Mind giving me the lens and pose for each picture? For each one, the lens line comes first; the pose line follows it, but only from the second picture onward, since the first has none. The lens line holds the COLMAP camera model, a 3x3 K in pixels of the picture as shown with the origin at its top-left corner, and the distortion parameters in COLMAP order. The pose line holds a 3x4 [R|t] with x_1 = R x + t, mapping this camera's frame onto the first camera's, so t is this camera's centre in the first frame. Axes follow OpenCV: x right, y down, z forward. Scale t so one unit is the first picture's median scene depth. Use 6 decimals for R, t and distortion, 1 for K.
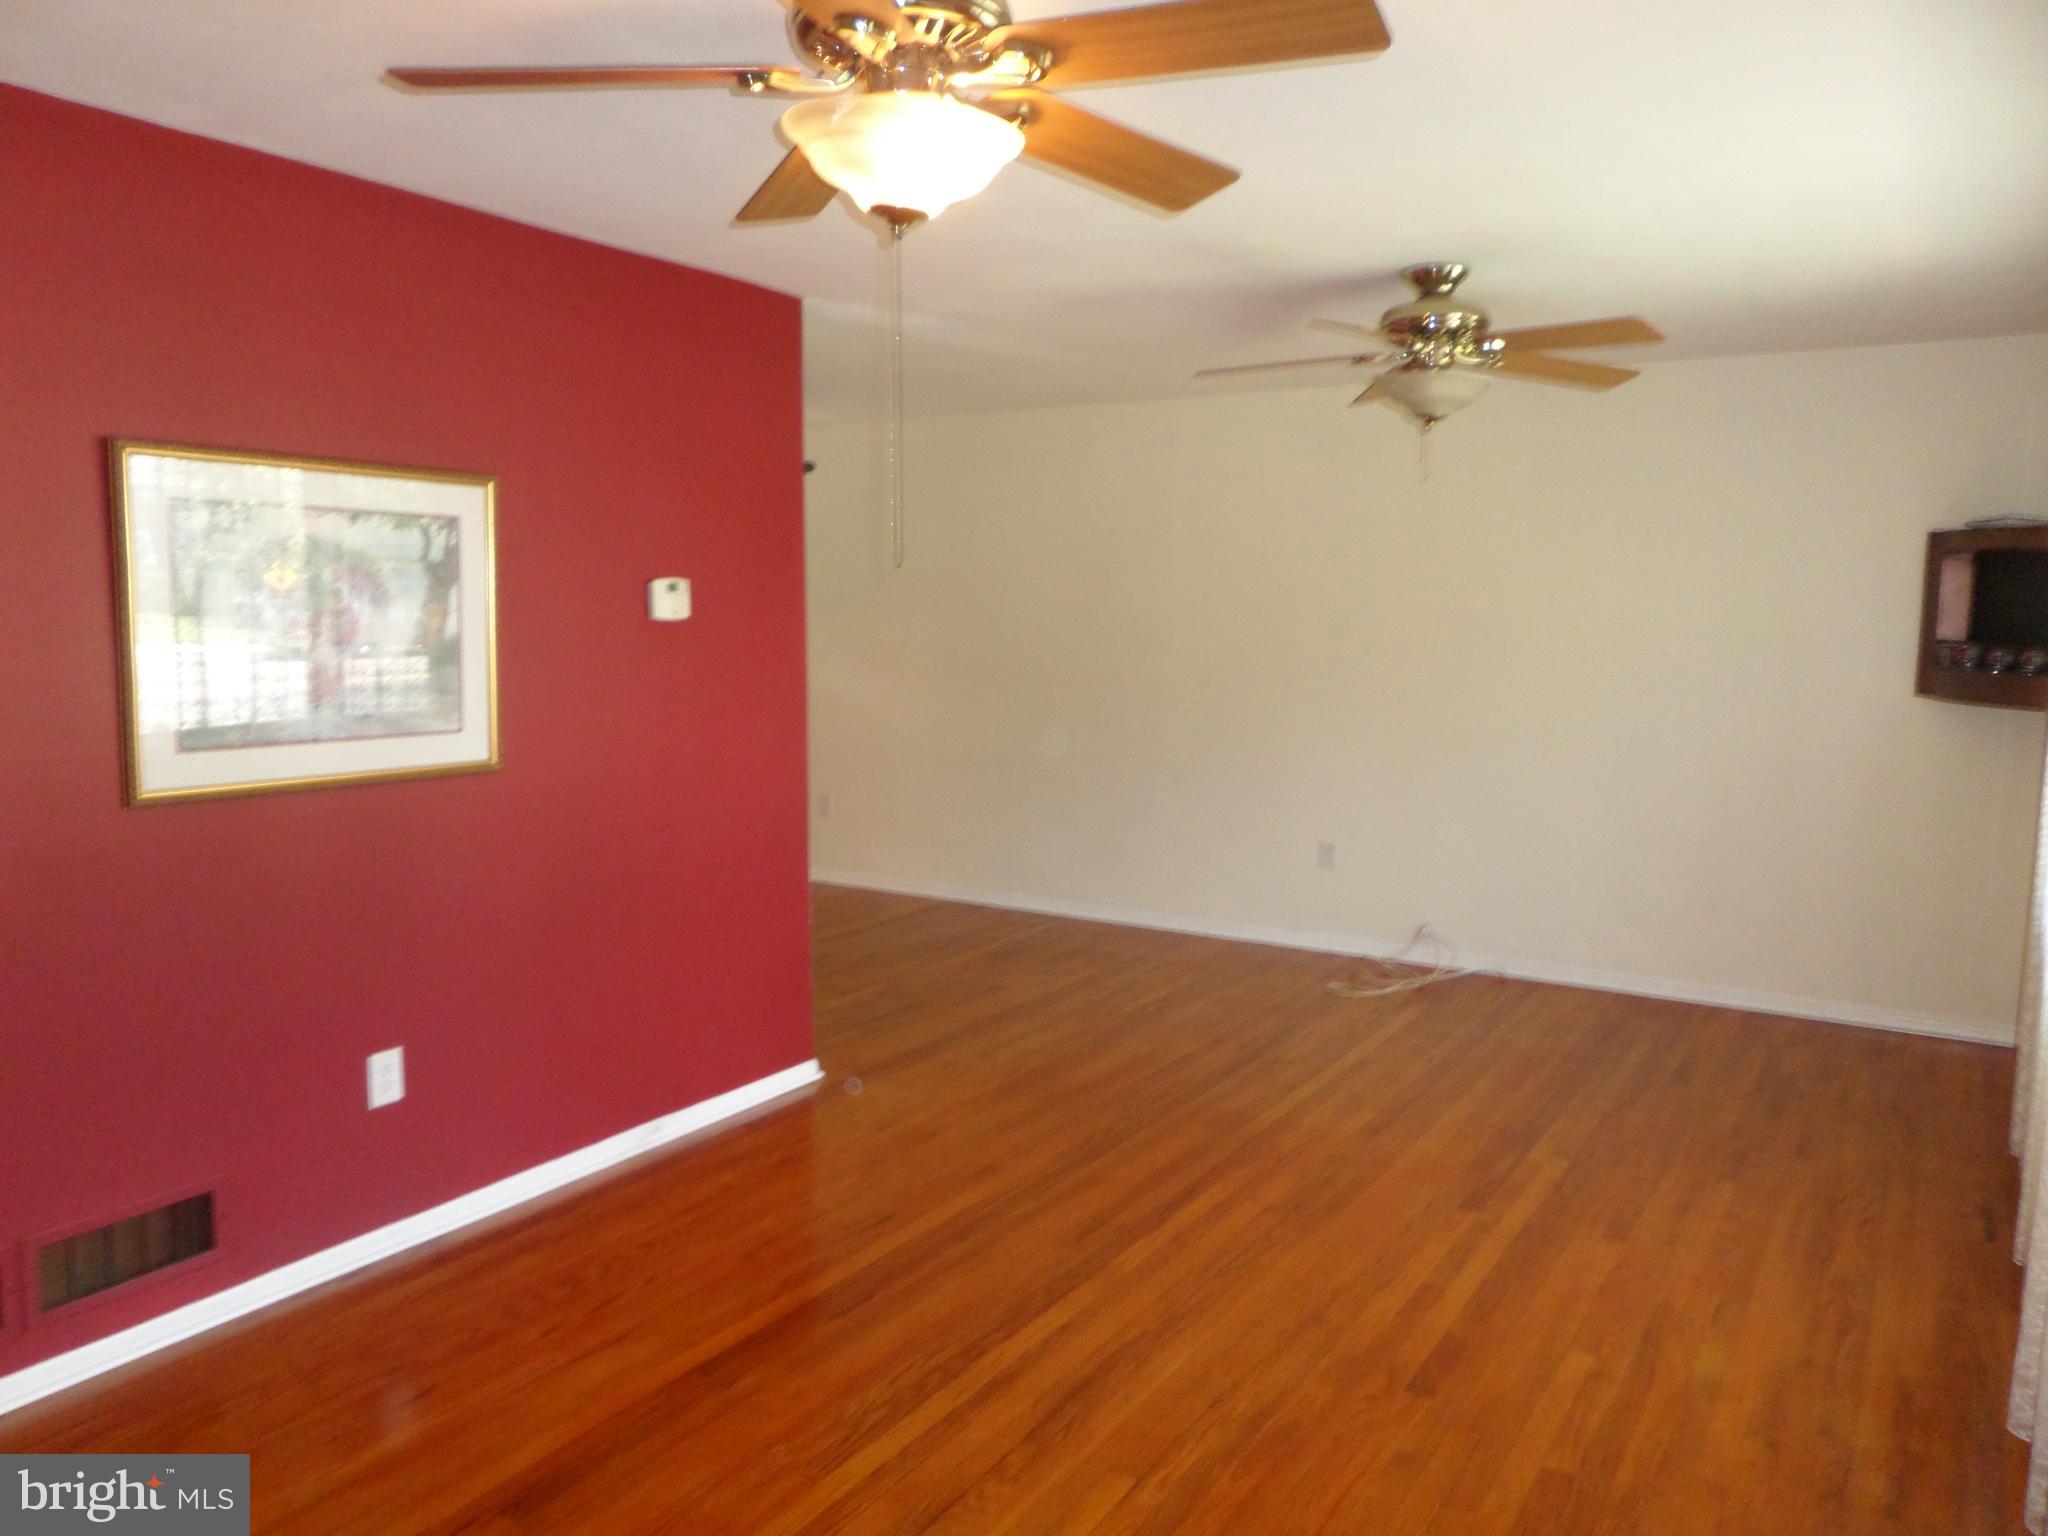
lens RADIAL K [[1475.0, 0, 1024.5], [0, 1475.0, 738.5], [0, 0, 1]] dist [-0.000748, -0.003405]
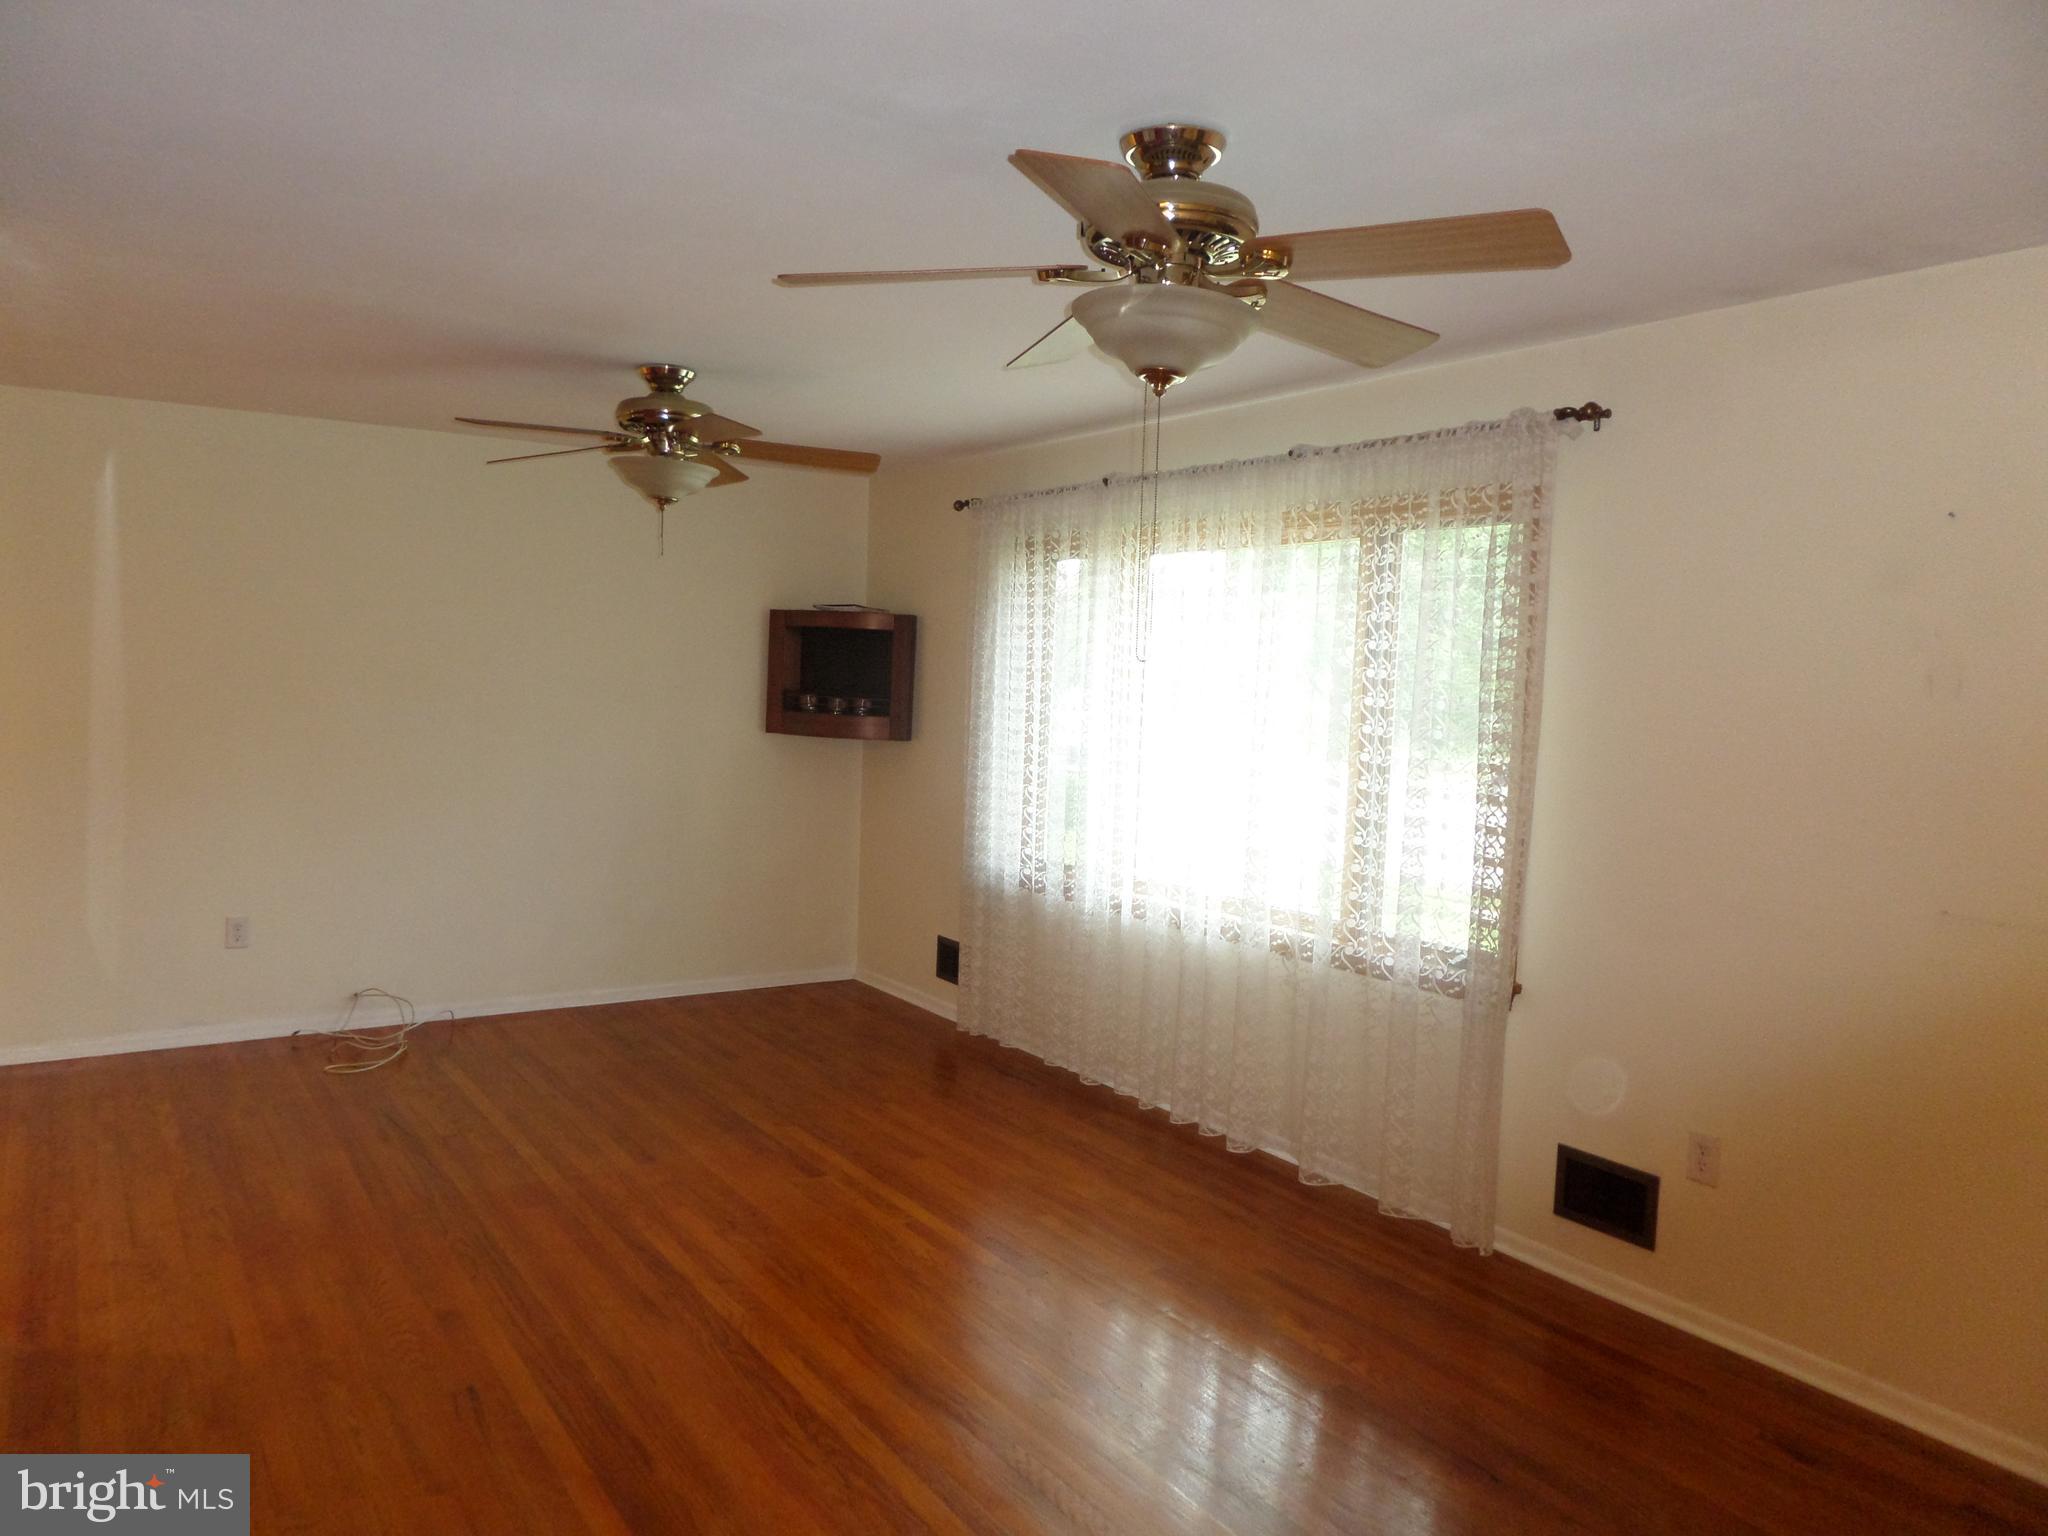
lens RADIAL K [[1475.0, 0, 1024.5], [0, 1475.0, 738.5], [0, 0, 1]] dist [-0.000748, -0.003405]
pose [[0.415599, -0.039498, 0.908690, -0.744007], [0.060528, 0.998043, 0.015698, -0.045832], [-0.907532, 0.048477, 0.417176, 0.352112]]
